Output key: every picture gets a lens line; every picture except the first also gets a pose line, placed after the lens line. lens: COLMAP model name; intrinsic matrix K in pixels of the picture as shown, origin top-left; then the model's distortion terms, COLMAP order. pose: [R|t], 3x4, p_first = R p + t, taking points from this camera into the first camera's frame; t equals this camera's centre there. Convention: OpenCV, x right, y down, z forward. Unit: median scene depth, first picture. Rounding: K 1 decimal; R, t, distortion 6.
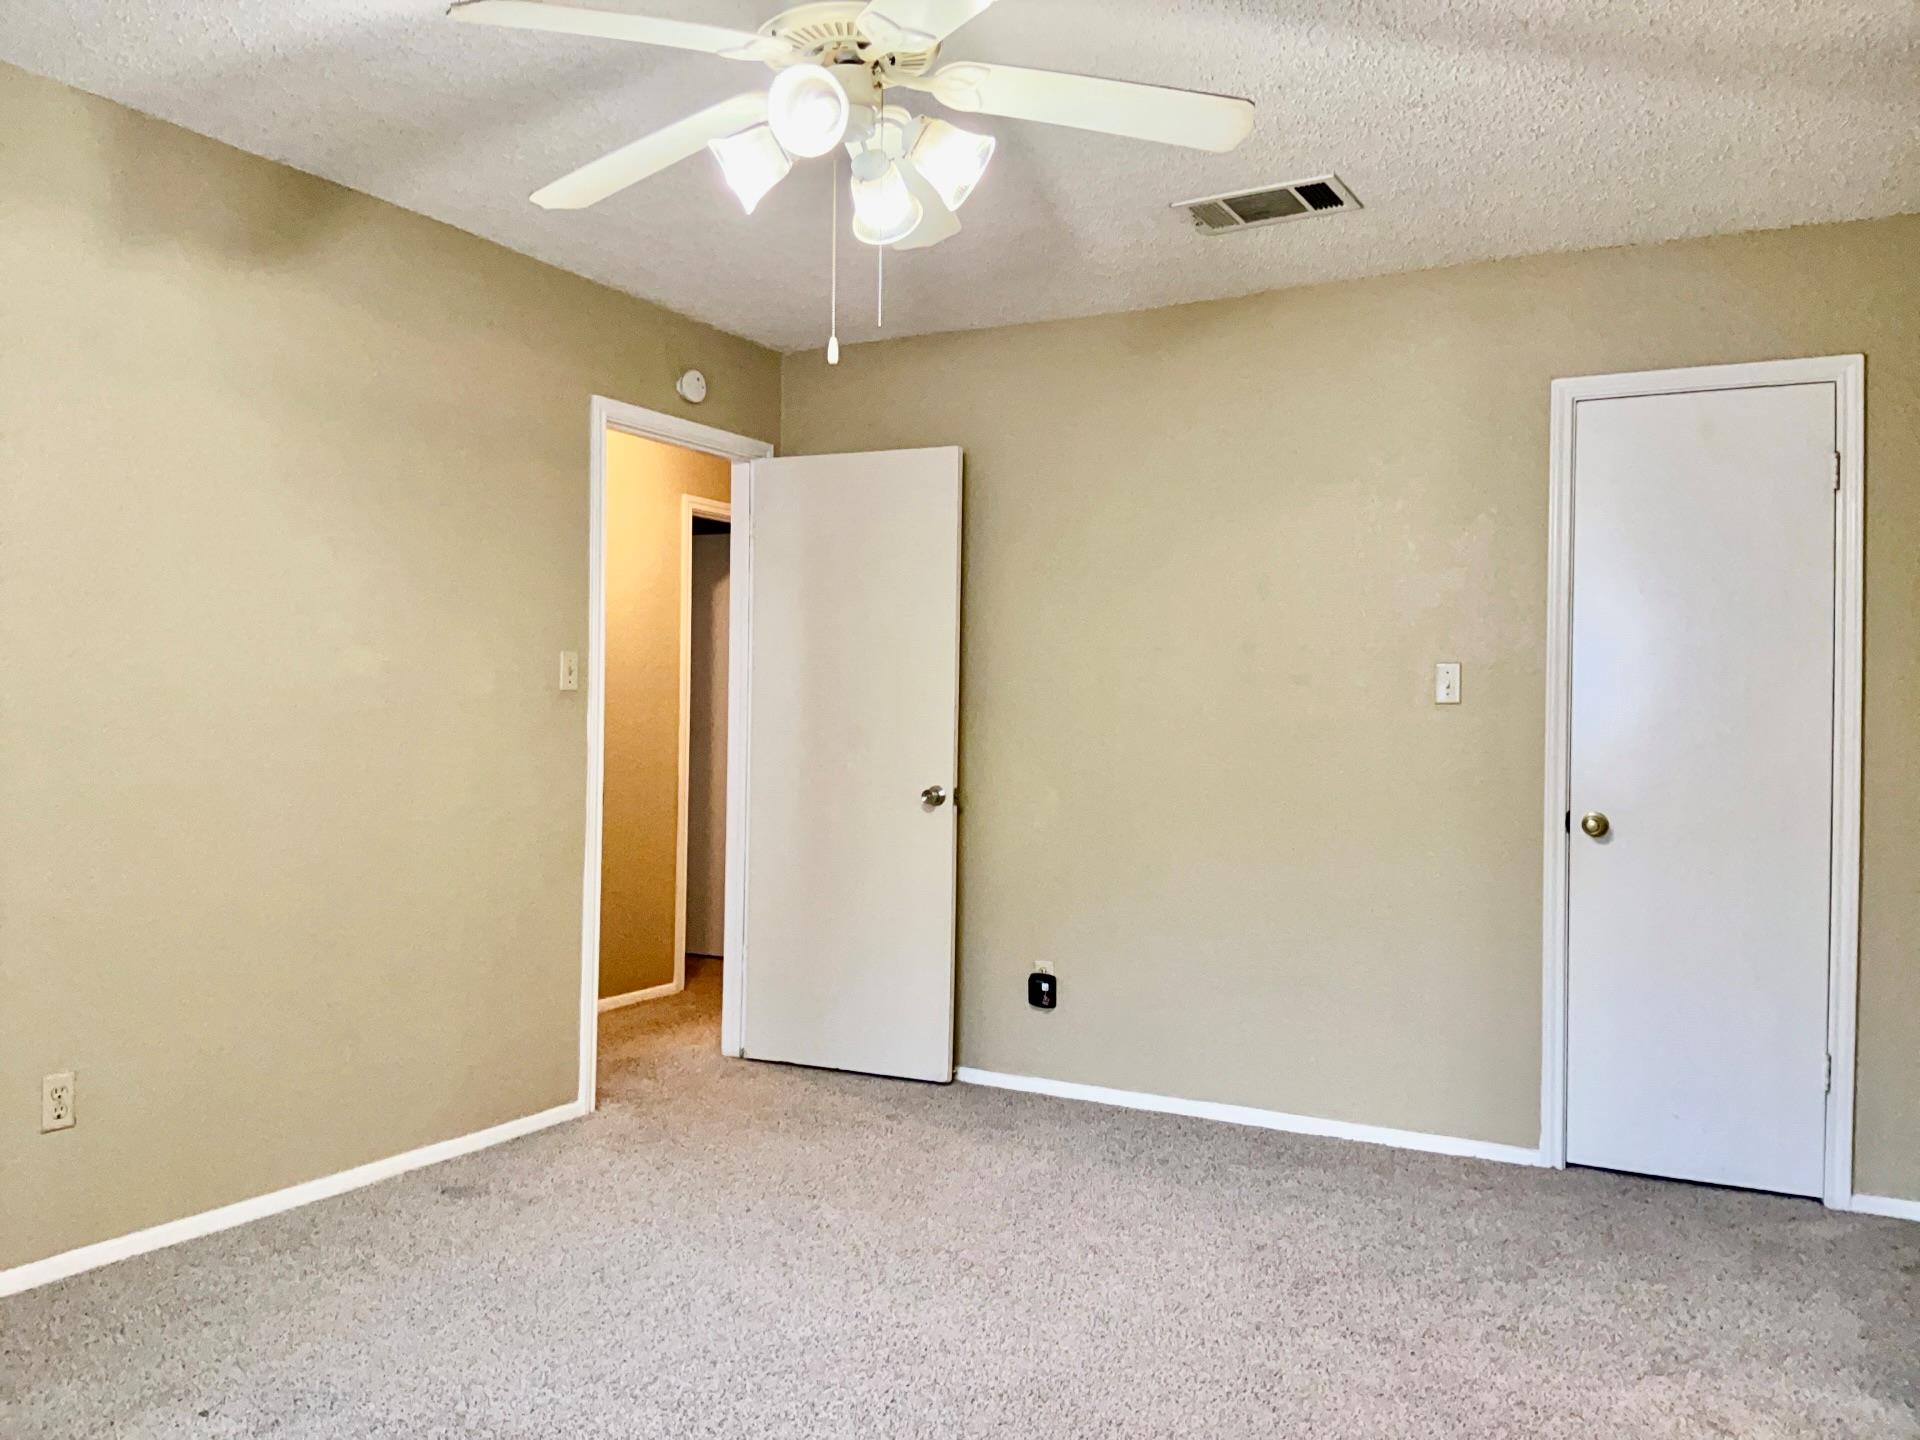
lens RADIAL K [[1542.1, 0, 960.0], [0, 1542.1, 720.0], [0, 0, 1]] dist [0.006823, -0.010796]
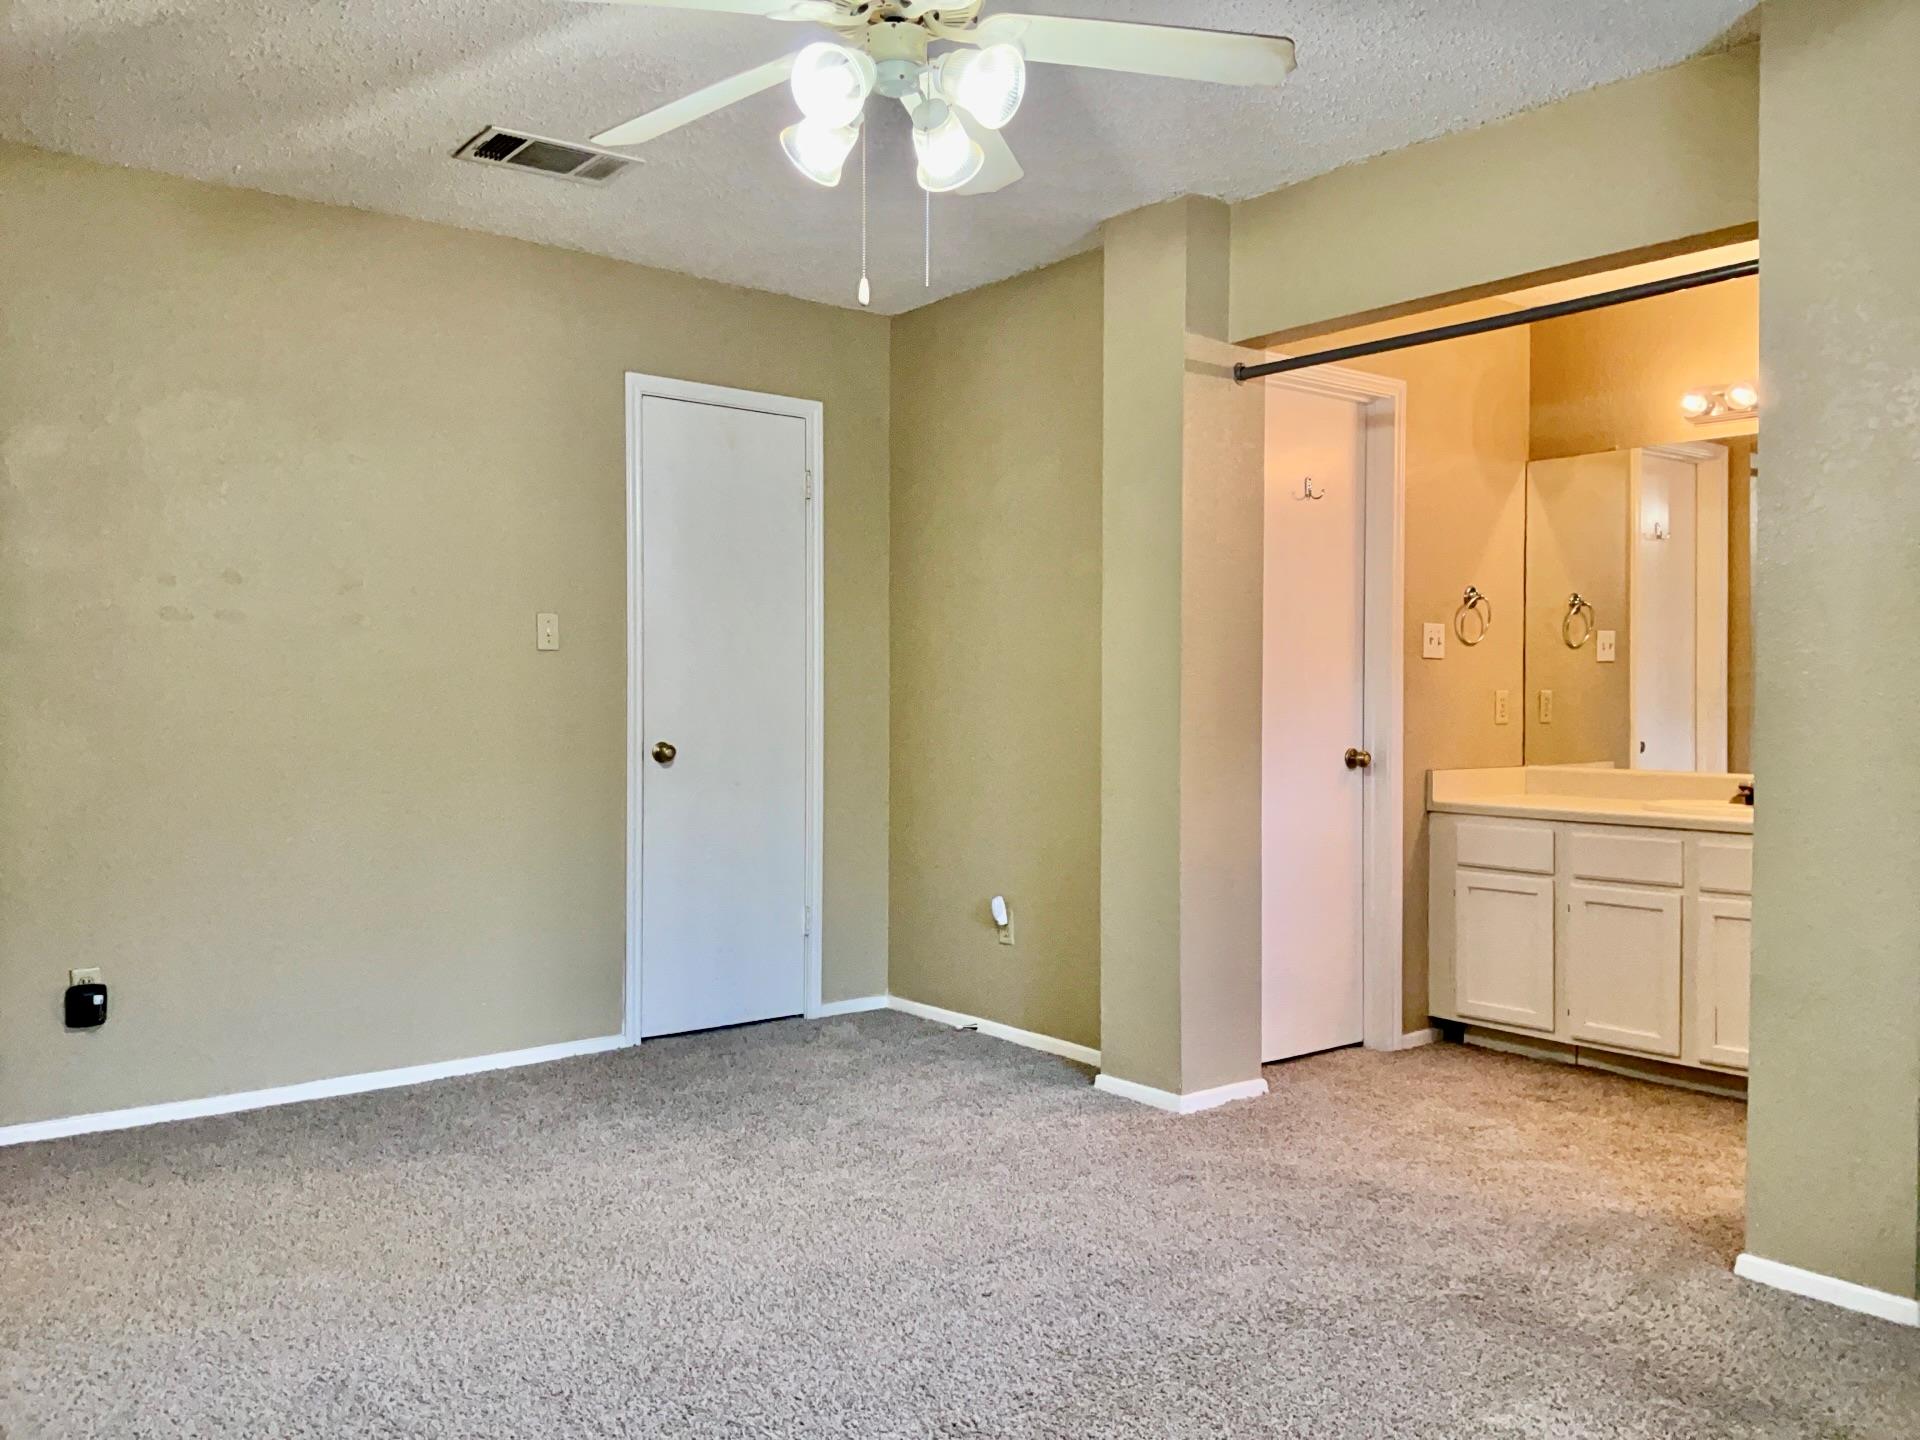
lens RADIAL K [[1542.1, 0, 960.0], [0, 1542.1, 720.0], [0, 0, 1]] dist [0.006823, -0.010796]
pose [[0.360736, -0.026337, 0.932296, -0.619649], [0.010144, 0.999653, 0.024314, 0.016146], [-0.932613, 0.000686, 0.360878, 0.348305]]
